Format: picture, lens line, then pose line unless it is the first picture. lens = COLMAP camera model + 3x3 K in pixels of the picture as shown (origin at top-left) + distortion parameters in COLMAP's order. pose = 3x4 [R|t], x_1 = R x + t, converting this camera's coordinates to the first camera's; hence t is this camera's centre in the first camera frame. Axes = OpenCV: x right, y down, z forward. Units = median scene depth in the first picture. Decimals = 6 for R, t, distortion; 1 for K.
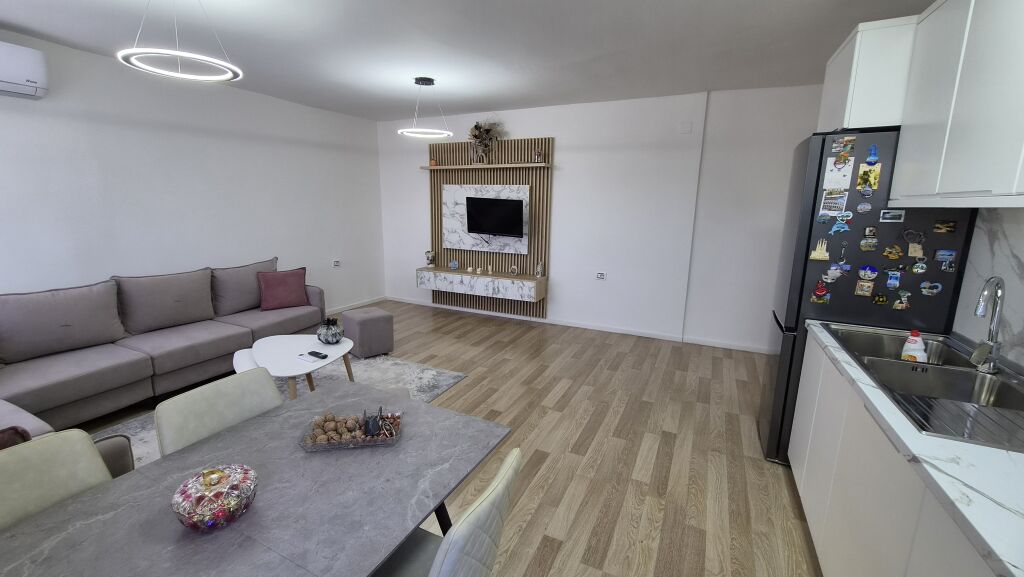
lens RADIAL K [[419.3, 0, 513.9], [0, 419.3, 289.8], [0, 0, 1]] dist [-0.000858, -0.000113]
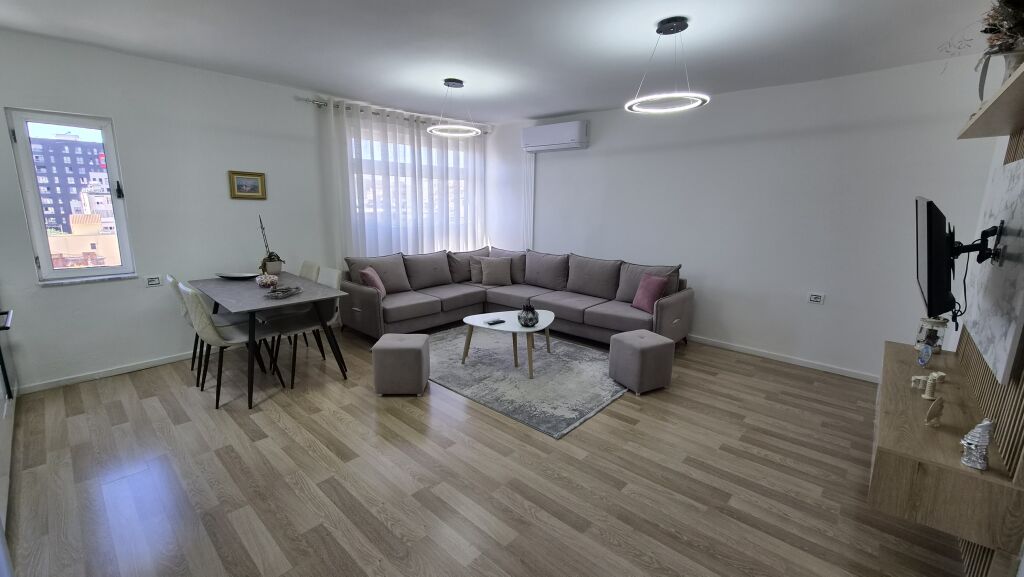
lens RADIAL K [[419.3, 0, 513.9], [0, 419.3, 289.8], [0, 0, 1]] dist [-0.000858, -0.000113]
pose [[-0.287947, 0.173124, -0.941868, 0.677326], [-0.215474, 0.946591, 0.239867, -0.247080], [0.933090, 0.272017, -0.235264, 1.240487]]
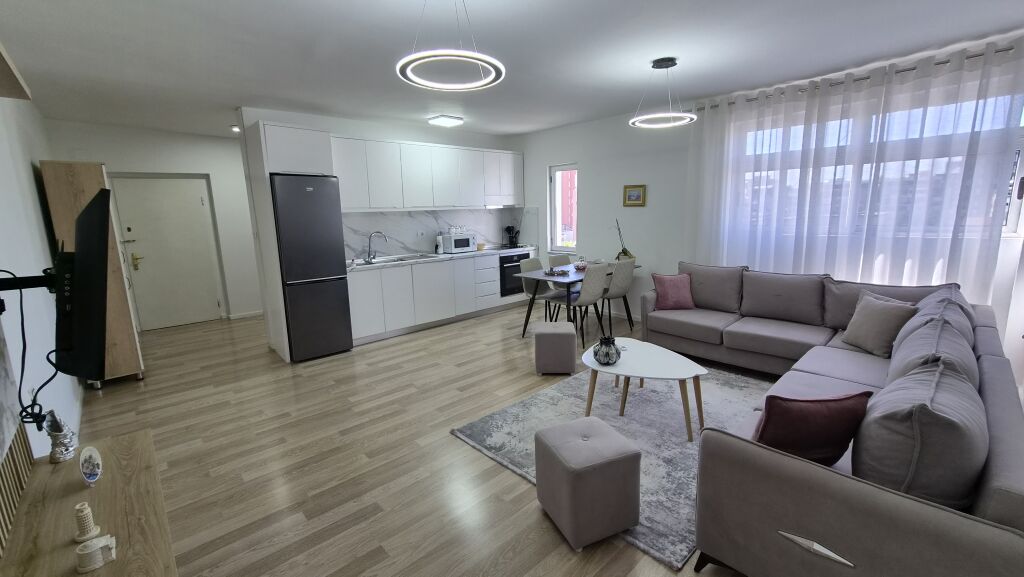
lens RADIAL K [[422.4, 0, 512.0], [0, 422.4, 288.5], [0, 0, 1]] dist [0.002138, 0.000465]
pose [[-0.928060, -0.063121, 0.367042, -0.589001], [0.084514, 0.924129, 0.372617, -0.393596], [-0.362714, 0.376831, -0.852313, 1.841595]]
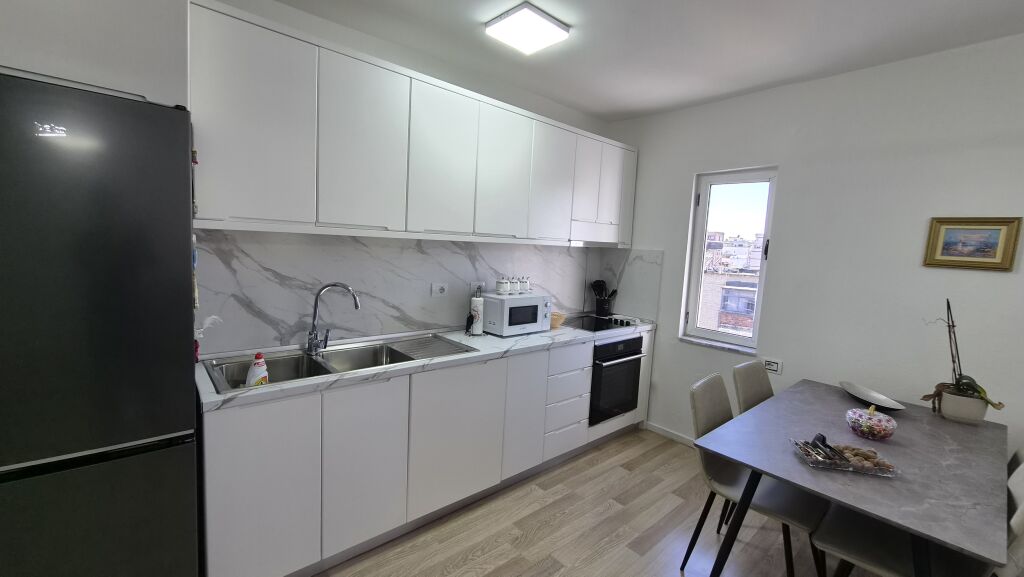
lens RADIAL K [[422.4, 0, 512.0], [0, 422.4, 288.5], [0, 0, 1]] dist [0.002138, 0.000465]
pose [[-0.917051, -0.101376, 0.385670, 0.024850], [0.017398, 0.956053, 0.292676, -0.206166], [-0.398391, 0.275109, -0.874985, 0.988186]]
